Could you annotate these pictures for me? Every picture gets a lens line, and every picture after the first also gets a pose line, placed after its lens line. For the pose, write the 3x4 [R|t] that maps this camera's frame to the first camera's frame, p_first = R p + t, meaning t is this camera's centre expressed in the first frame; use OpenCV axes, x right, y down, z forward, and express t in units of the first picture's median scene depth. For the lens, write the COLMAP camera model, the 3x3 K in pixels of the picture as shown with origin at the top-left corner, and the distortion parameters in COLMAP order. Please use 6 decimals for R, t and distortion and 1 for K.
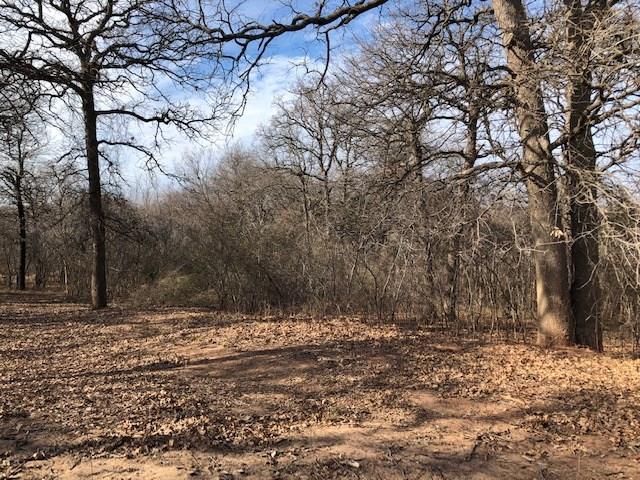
lens RADIAL K [[510.5, 0, 318.6], [0, 510.5, 237.1], [0, 0, 1]] dist [0.030157, -0.041926]
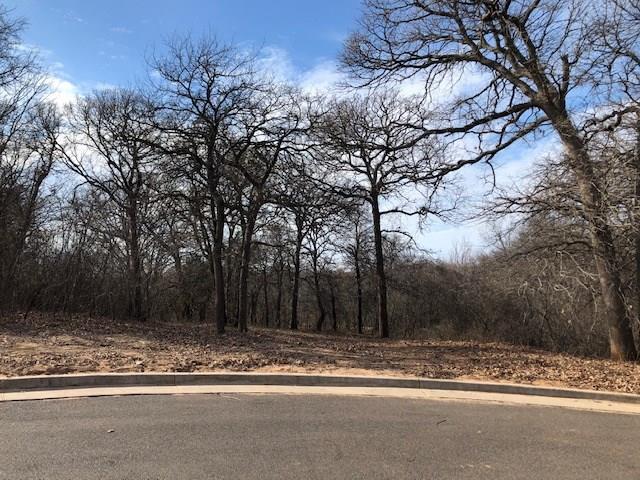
lens RADIAL K [[510.5, 0, 315.0], [0, 510.5, 239.3], [0, 0, 1]] dist [0.030157, -0.041926]
pose [[0.798296, -0.059450, -0.599324, 0.398141], [-0.008497, 0.993905, -0.109908, 0.016718], [0.602206, 0.092832, 0.792925, -0.424717]]
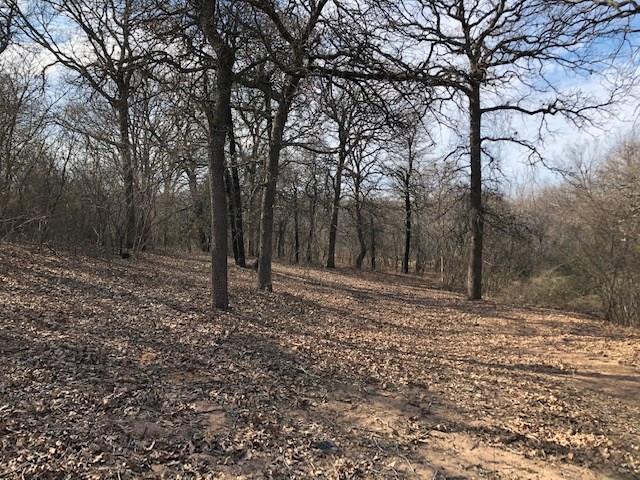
lens RADIAL K [[510.5, 0, 316.8], [0, 510.5, 236.7], [0, 0, 1]] dist [0.030157, -0.041926]
pose [[0.767551, 0.055629, -0.638569, -0.015788], [-0.050006, 0.998387, 0.026868, -0.000014], [0.639034, 0.011310, 0.769095, -0.005189]]
